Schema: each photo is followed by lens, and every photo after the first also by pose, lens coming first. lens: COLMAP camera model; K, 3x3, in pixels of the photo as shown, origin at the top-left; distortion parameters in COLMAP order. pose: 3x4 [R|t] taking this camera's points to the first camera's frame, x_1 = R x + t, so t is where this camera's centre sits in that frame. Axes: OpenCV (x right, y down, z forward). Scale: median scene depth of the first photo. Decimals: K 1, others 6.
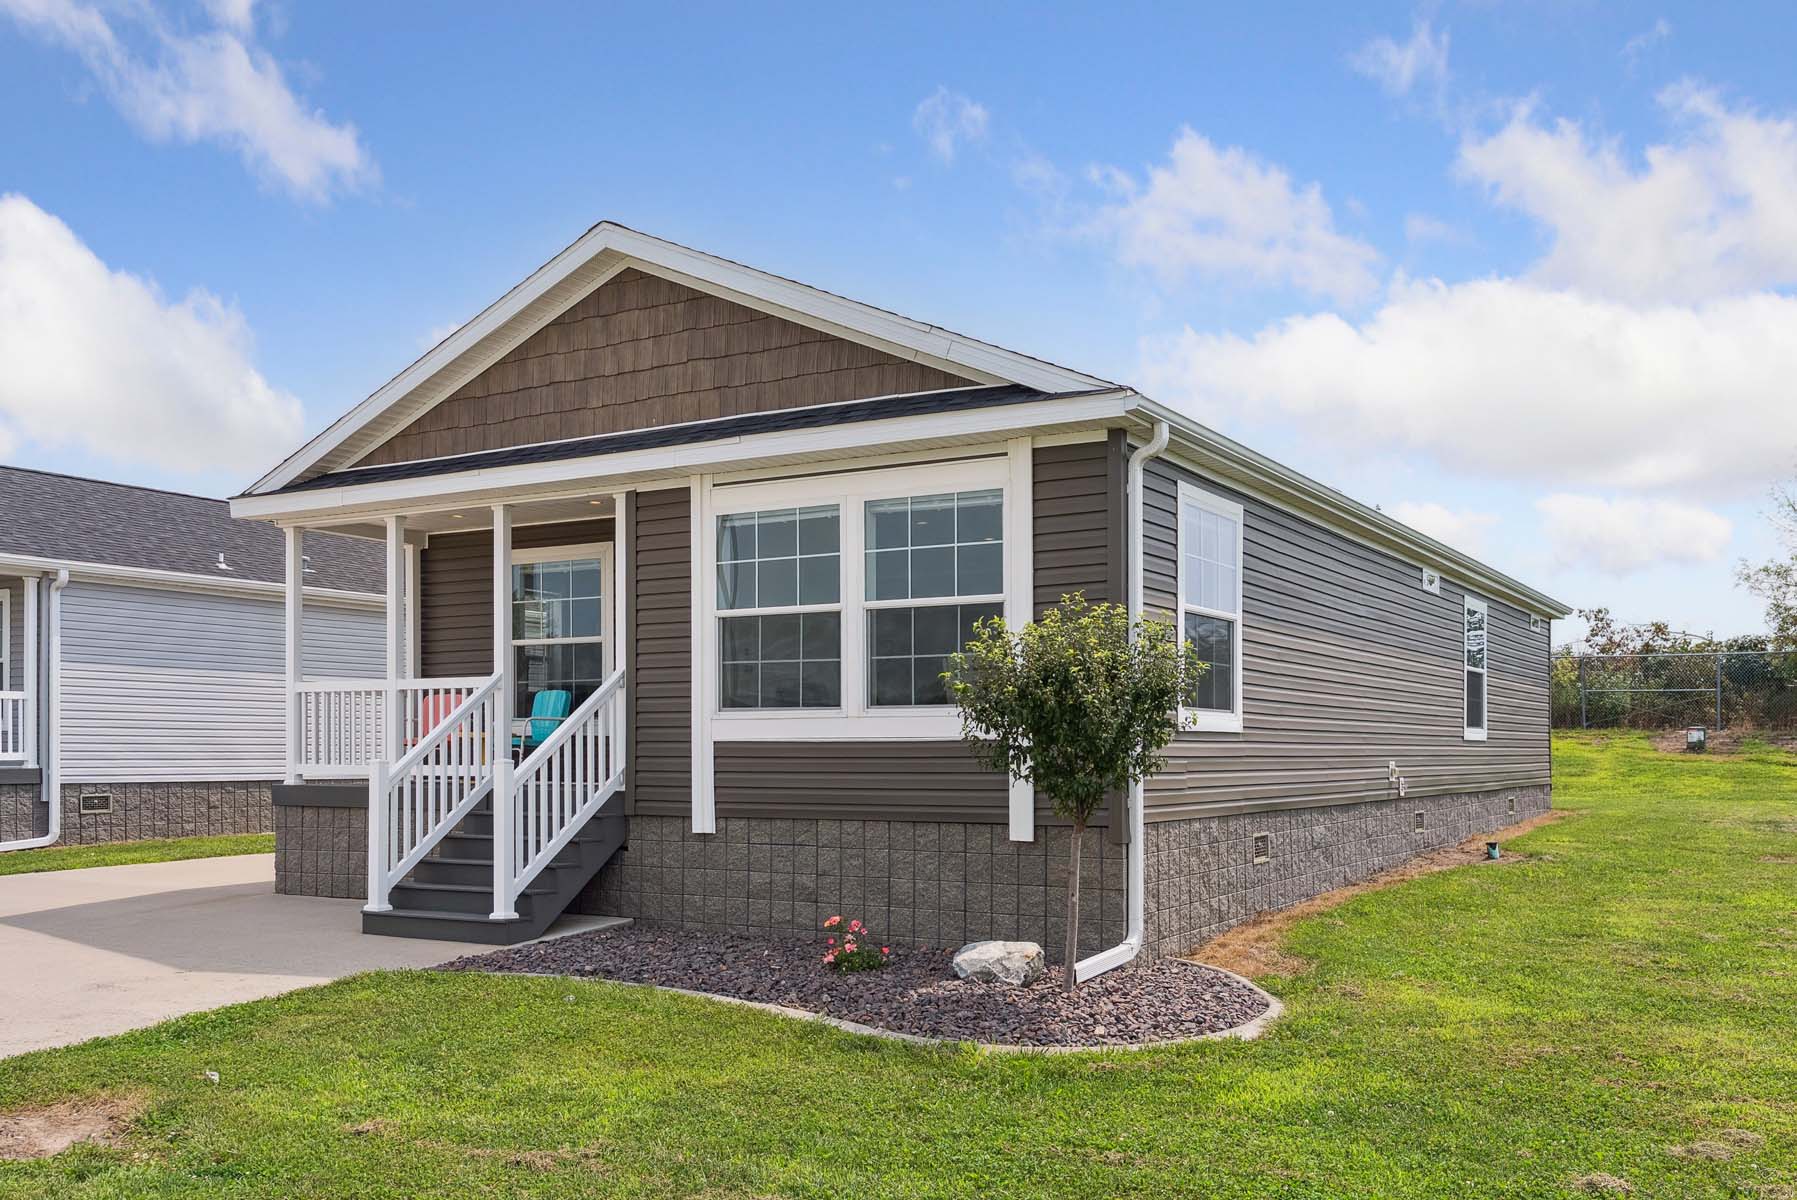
lens RADIAL K [[1631.7, 0, 896.8], [0, 1631.7, 732.9], [0, 0, 1]] dist [-0.002621, -0.000242]
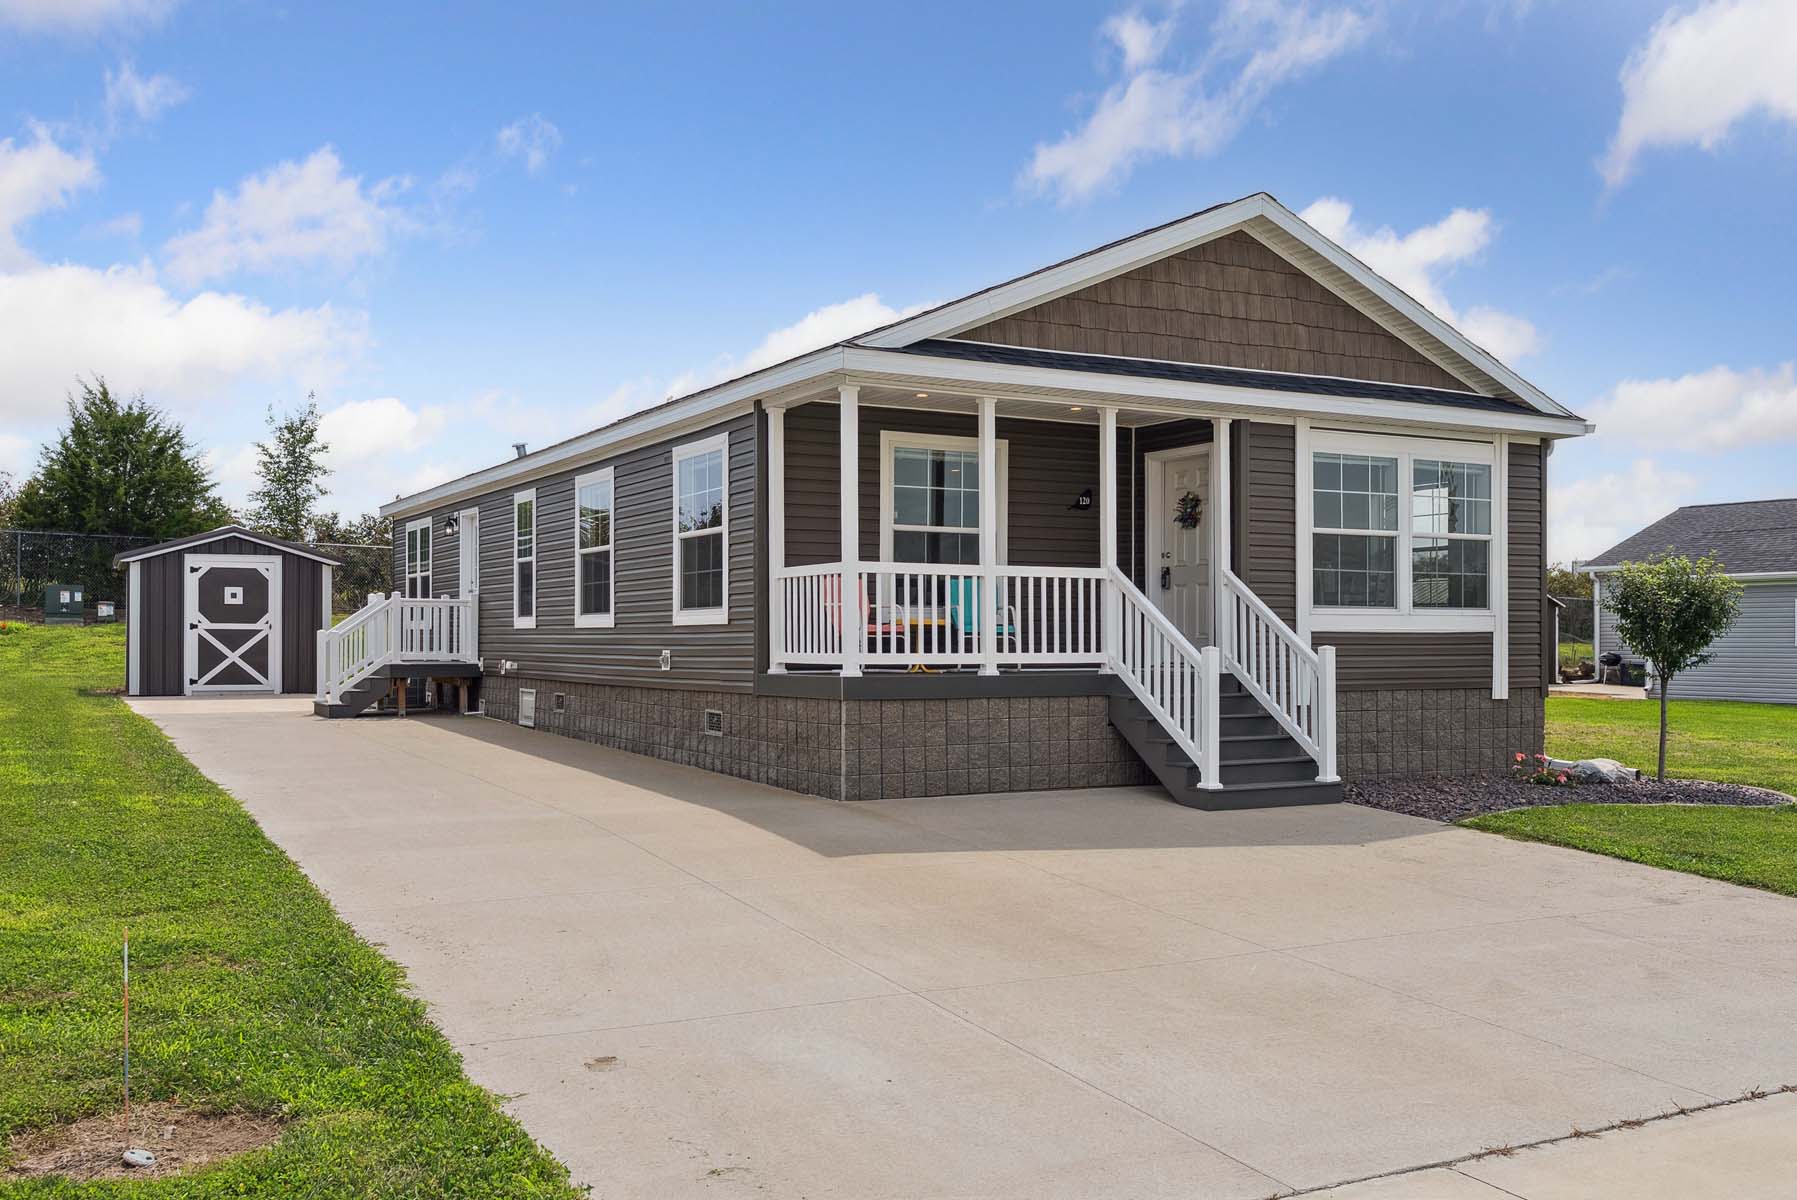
lens RADIAL K [[1631.7, 0, 903.2], [0, 1631.7, 609.3], [0, 0, 1]] dist [-0.002621, -0.000242]
pose [[0.502821, 0.016213, 0.864238, -1.345488], [-0.011860, 0.999859, -0.011857, 0.006680], [-0.864309, -0.004288, 0.502943, 0.636131]]
